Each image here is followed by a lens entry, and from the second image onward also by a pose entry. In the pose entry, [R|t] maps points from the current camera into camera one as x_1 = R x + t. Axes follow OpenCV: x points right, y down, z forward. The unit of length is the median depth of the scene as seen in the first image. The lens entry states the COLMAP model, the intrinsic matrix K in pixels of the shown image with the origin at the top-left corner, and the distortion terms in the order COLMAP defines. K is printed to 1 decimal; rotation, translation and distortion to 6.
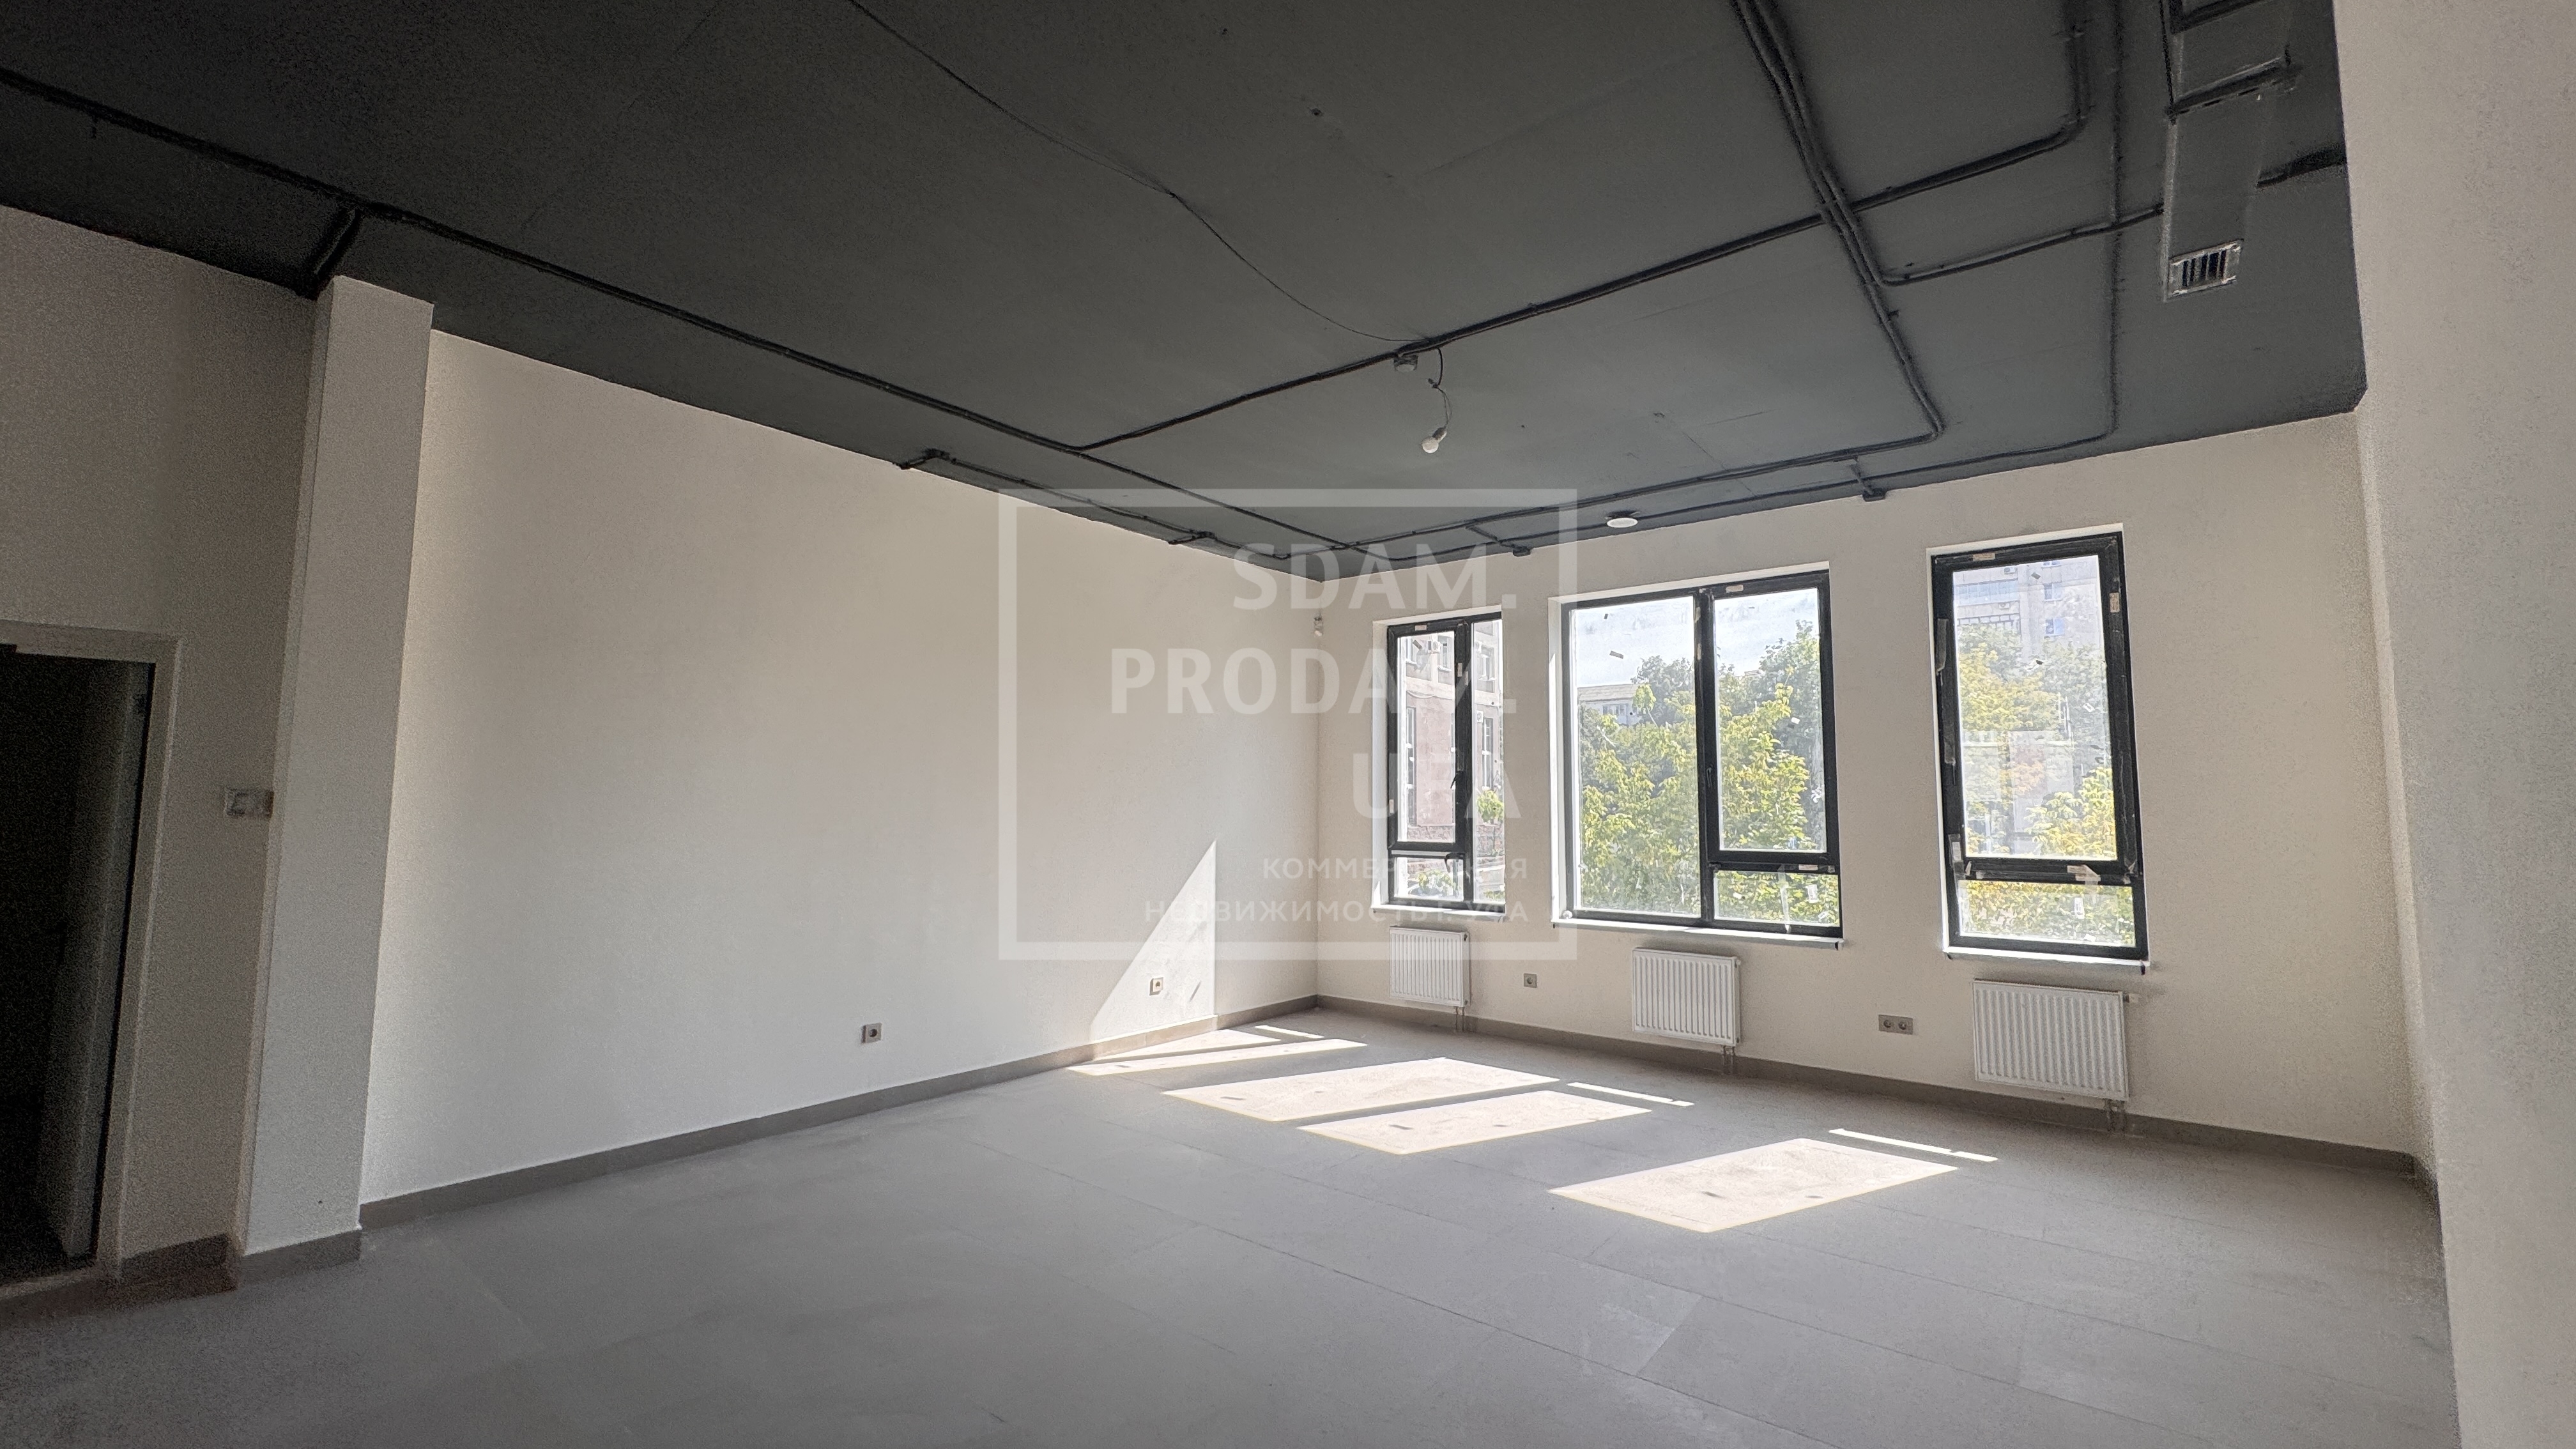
lens RADIAL K [[1022.3, 0, 1288.0], [0, 1022.3, 735.7], [0, 0, 1]] dist [-0.001959, 0.000141]
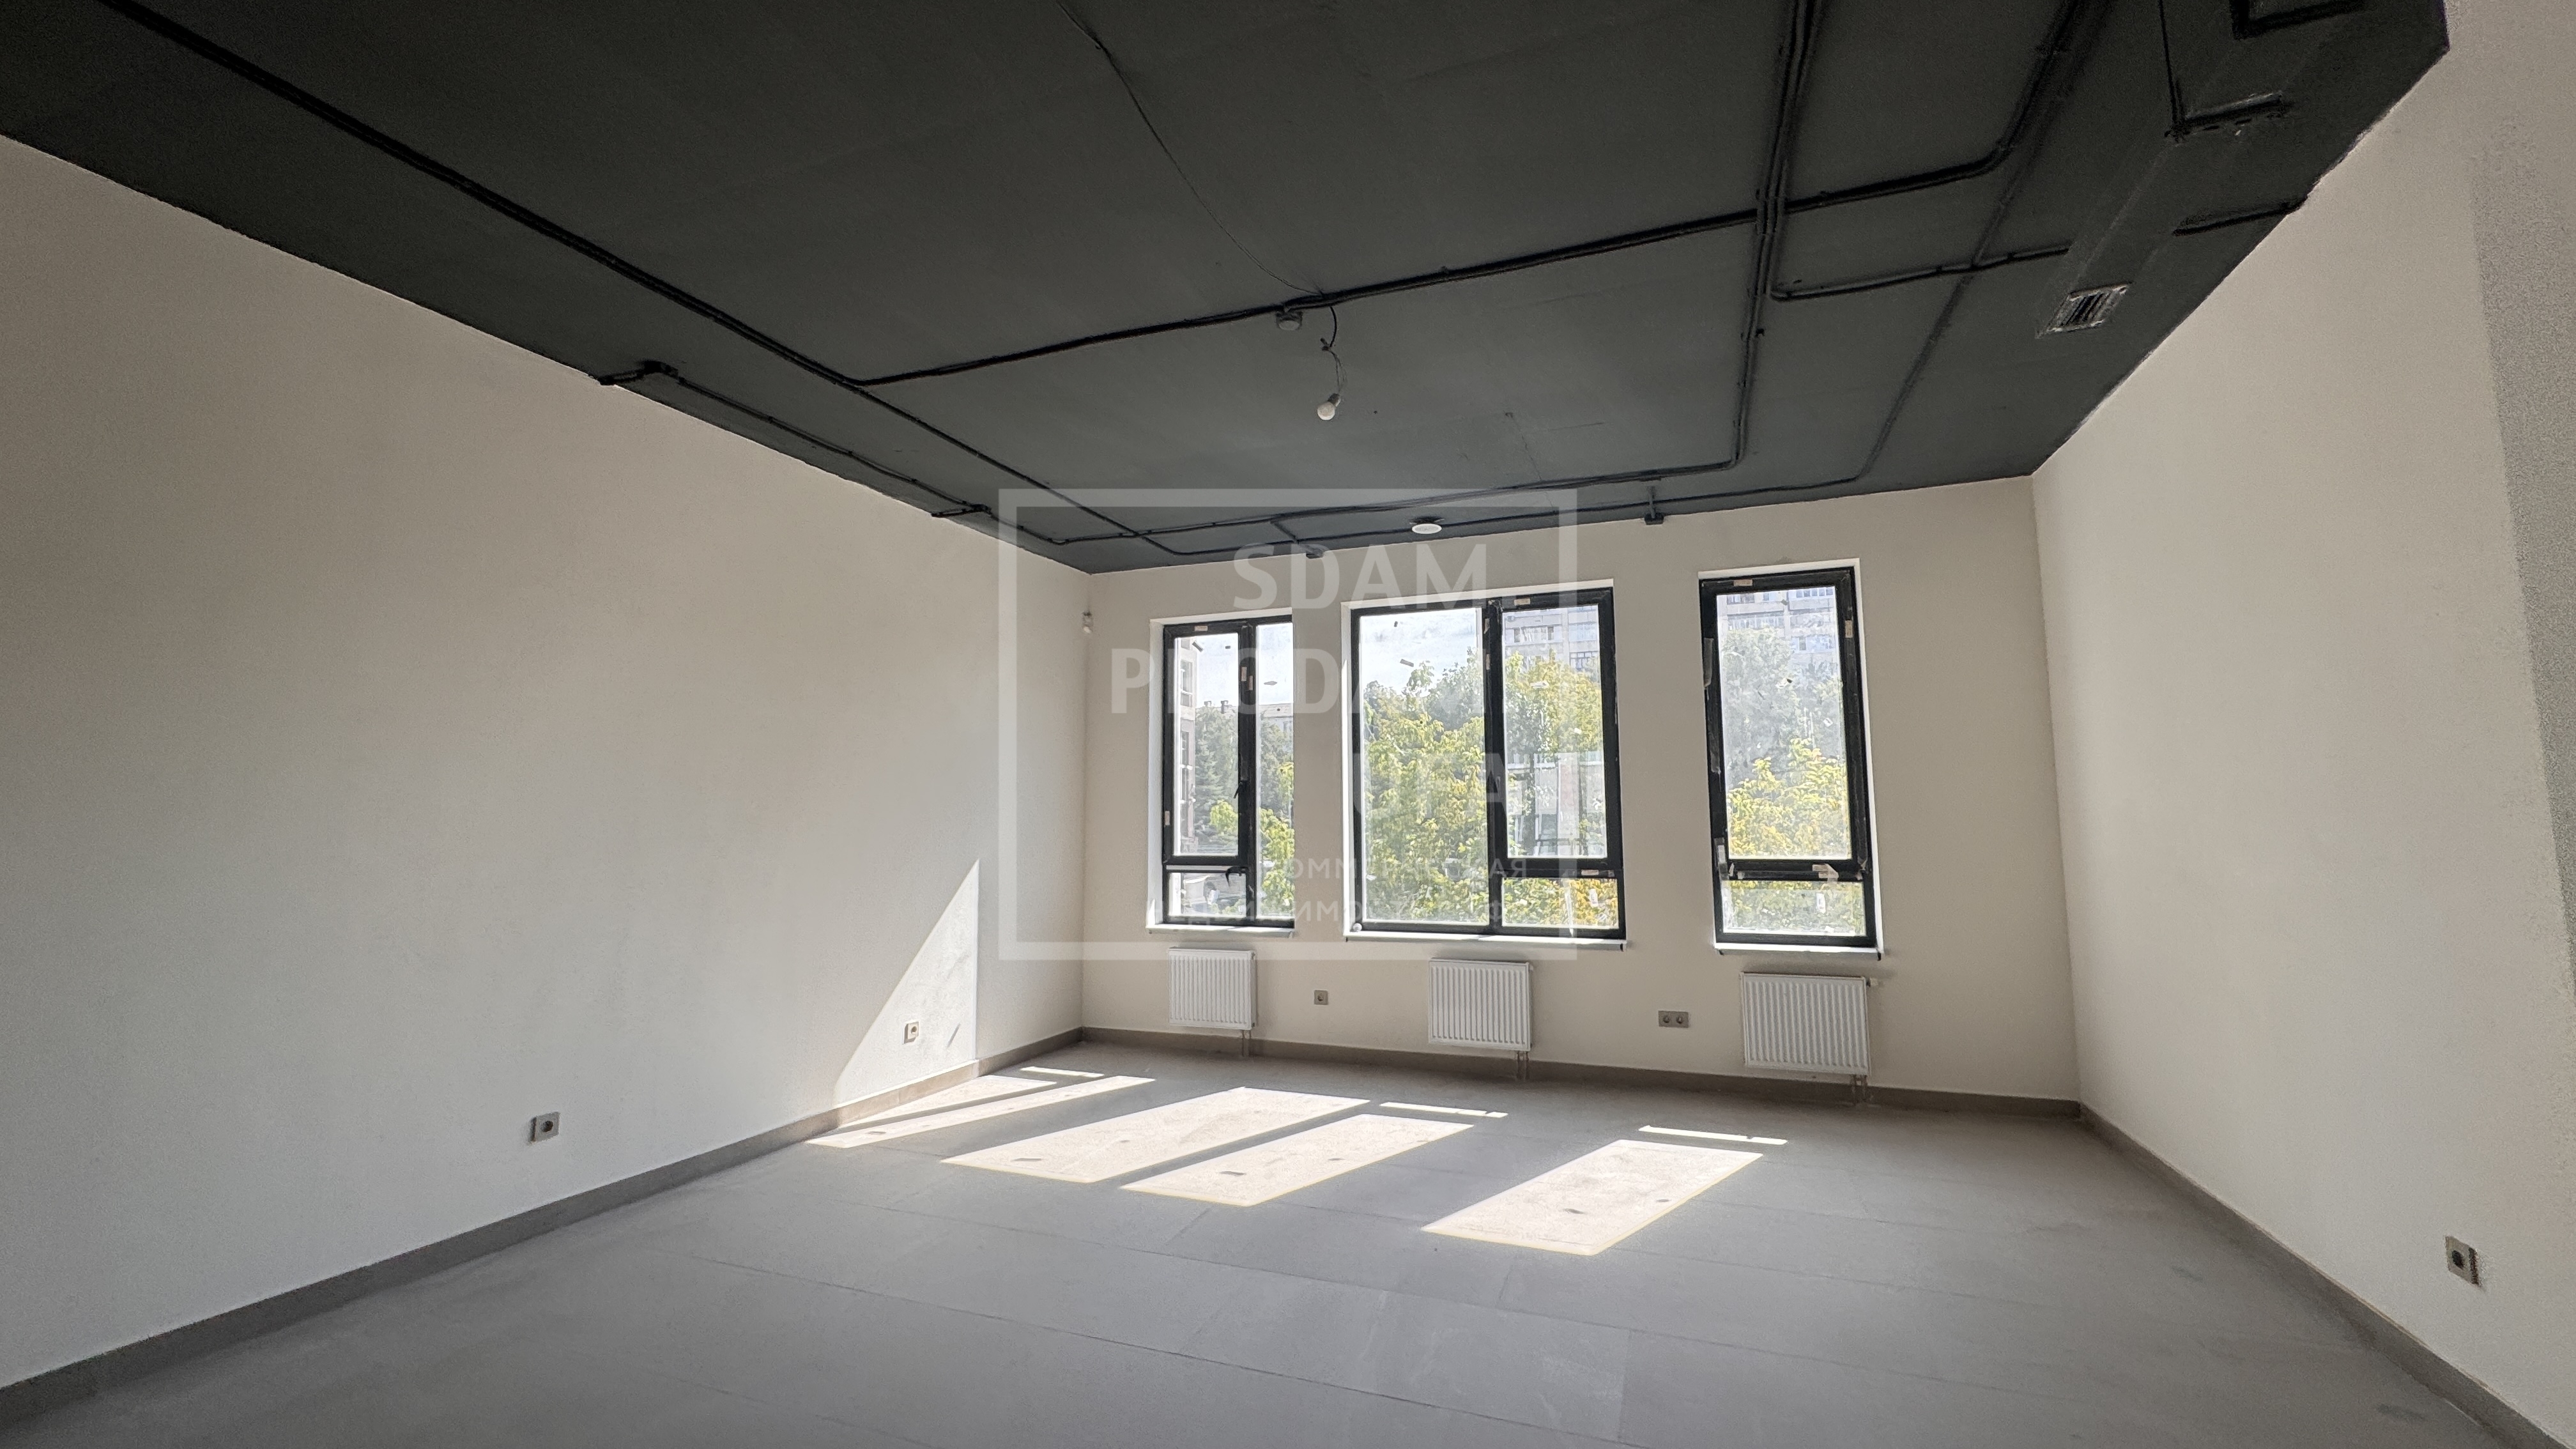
lens RADIAL K [[1022.3, 0, 1281.6], [0, 1022.3, 731.5], [0, 0, 1]] dist [-0.001959, 0.000141]
pose [[0.952960, 0.016387, 0.302652, -0.121182], [-0.010590, 0.999728, -0.020783, 0.012100], [-0.302910, 0.016600, 0.952874, 0.117910]]
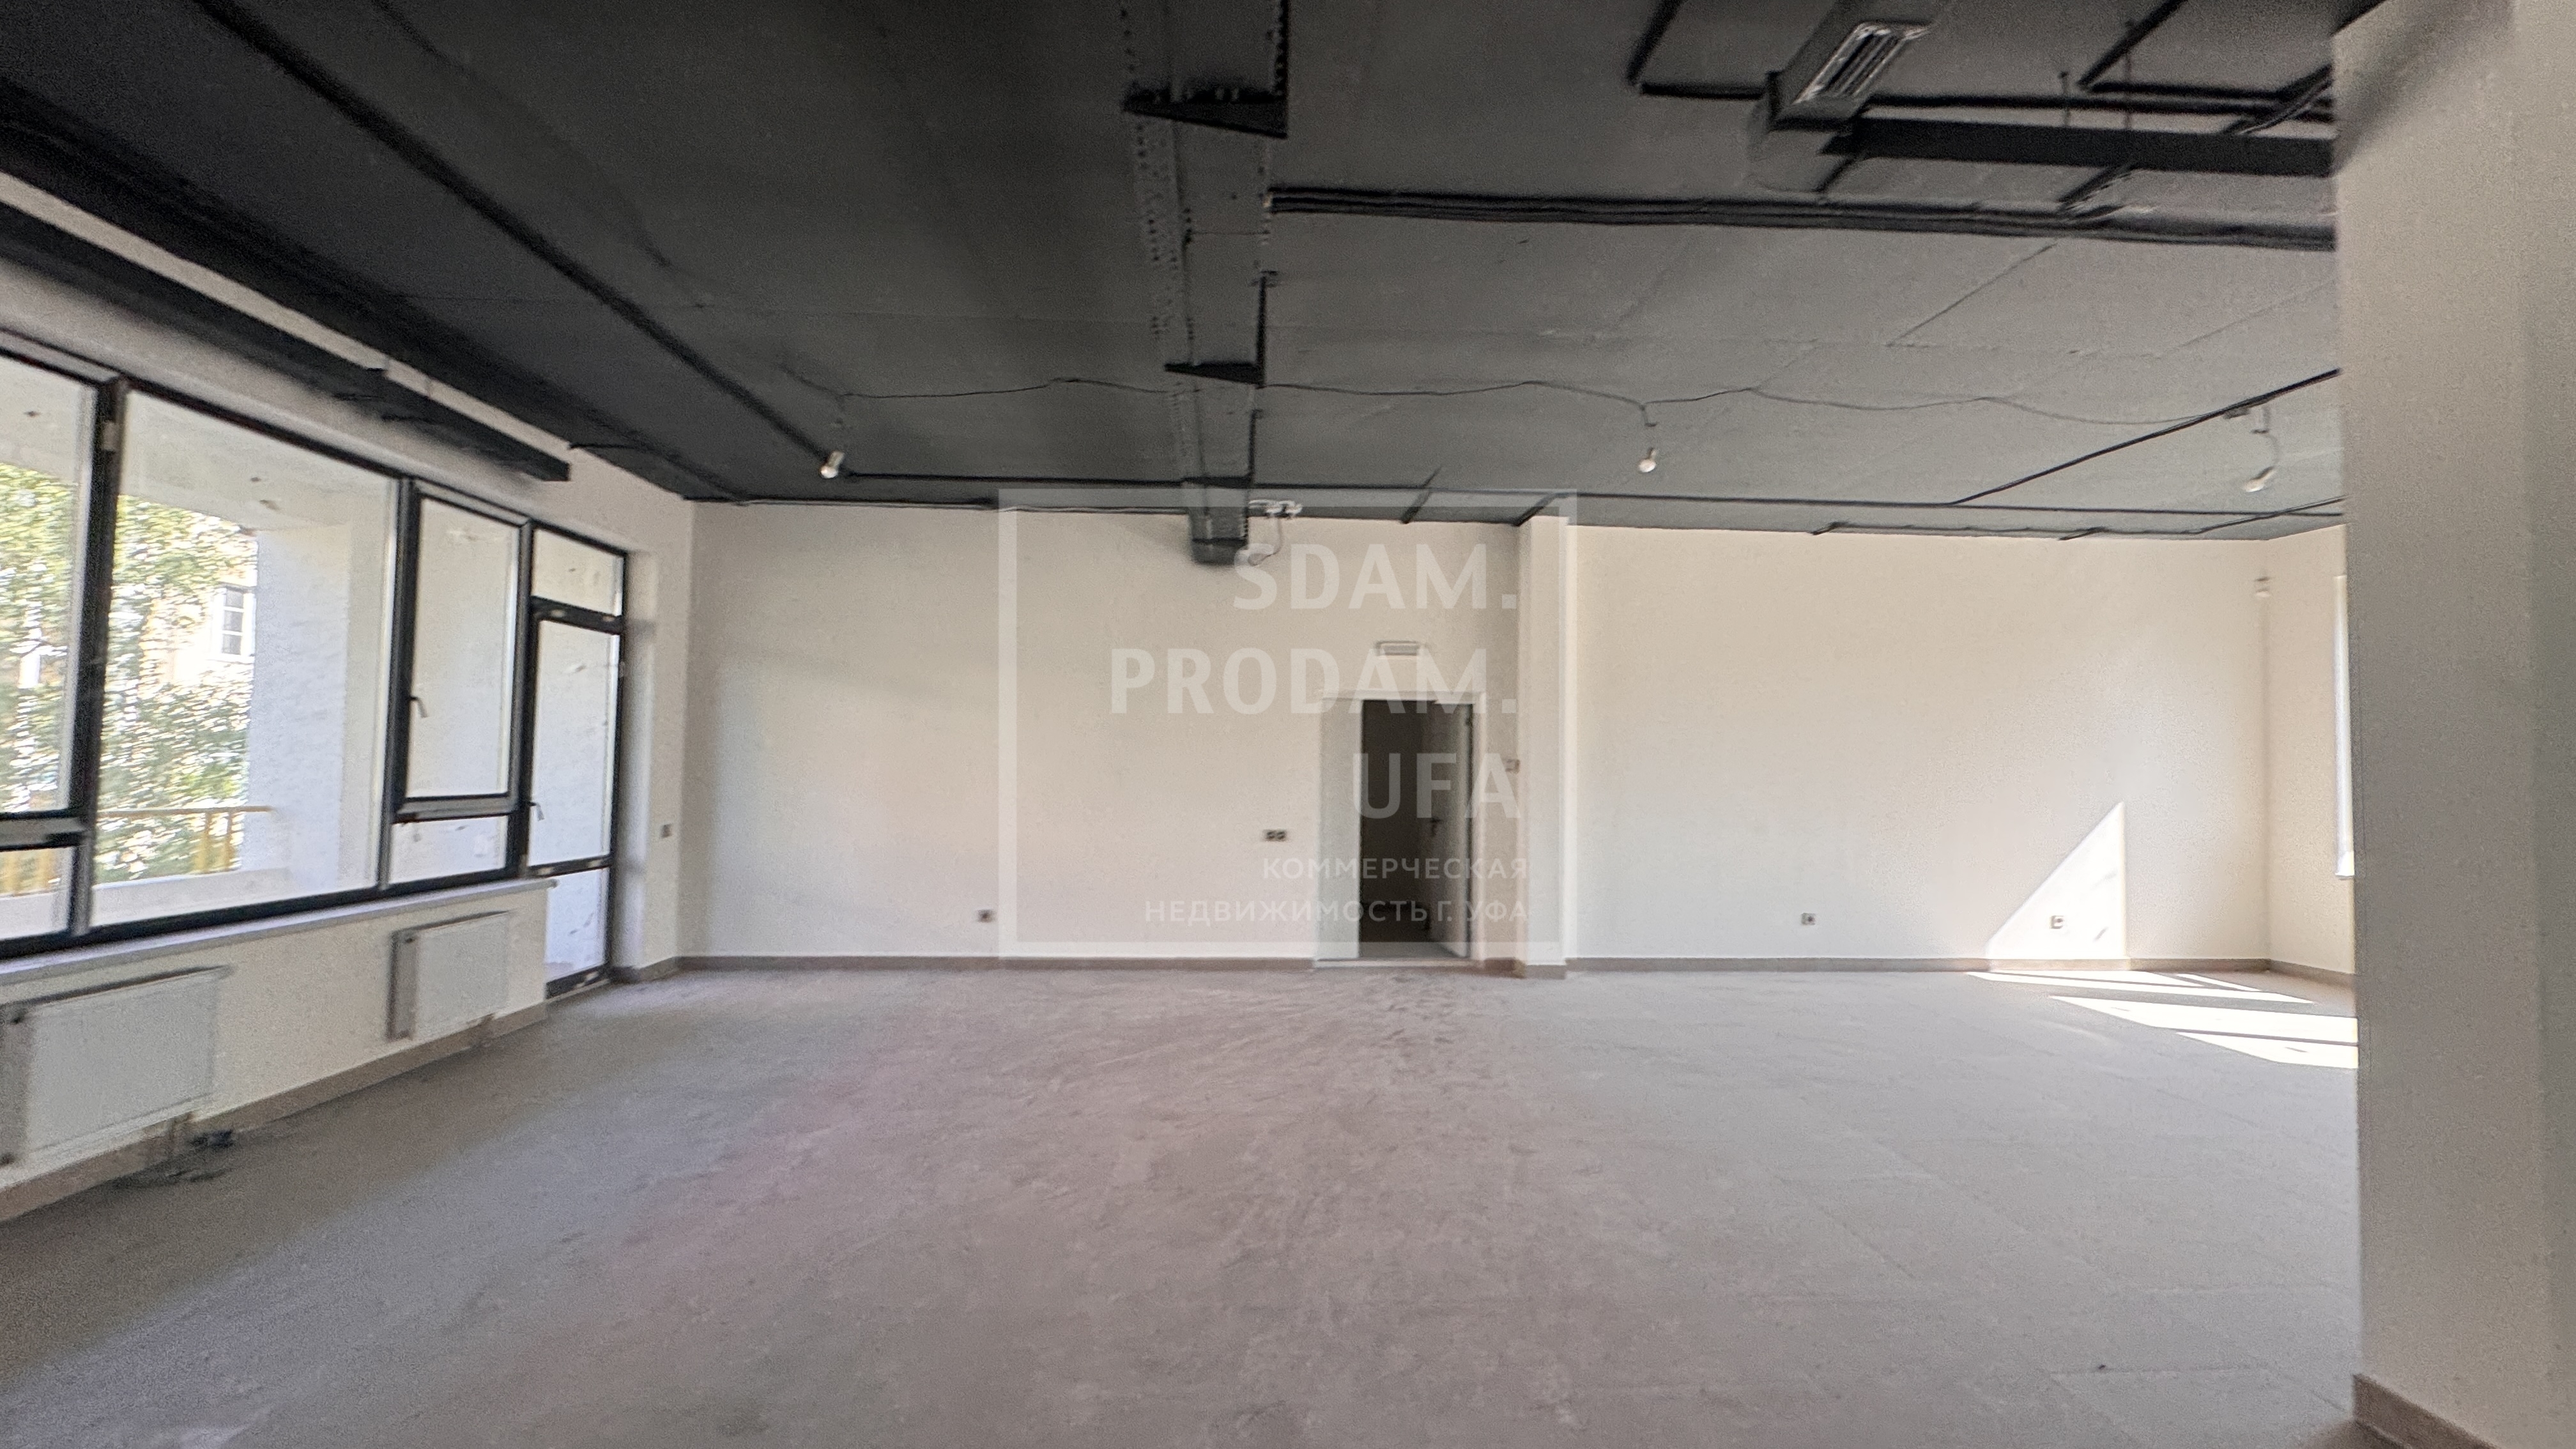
lens RADIAL K [[1022.3, 0, 1294.0], [0, 1022.3, 730.2], [0, 0, 1]] dist [-0.001959, 0.000141]
pose [[0.667272, -0.021311, -0.744509, 0.206252], [0.049686, 0.998638, 0.015946, -0.046735], [0.743155, -0.047631, 0.667422, -0.537308]]
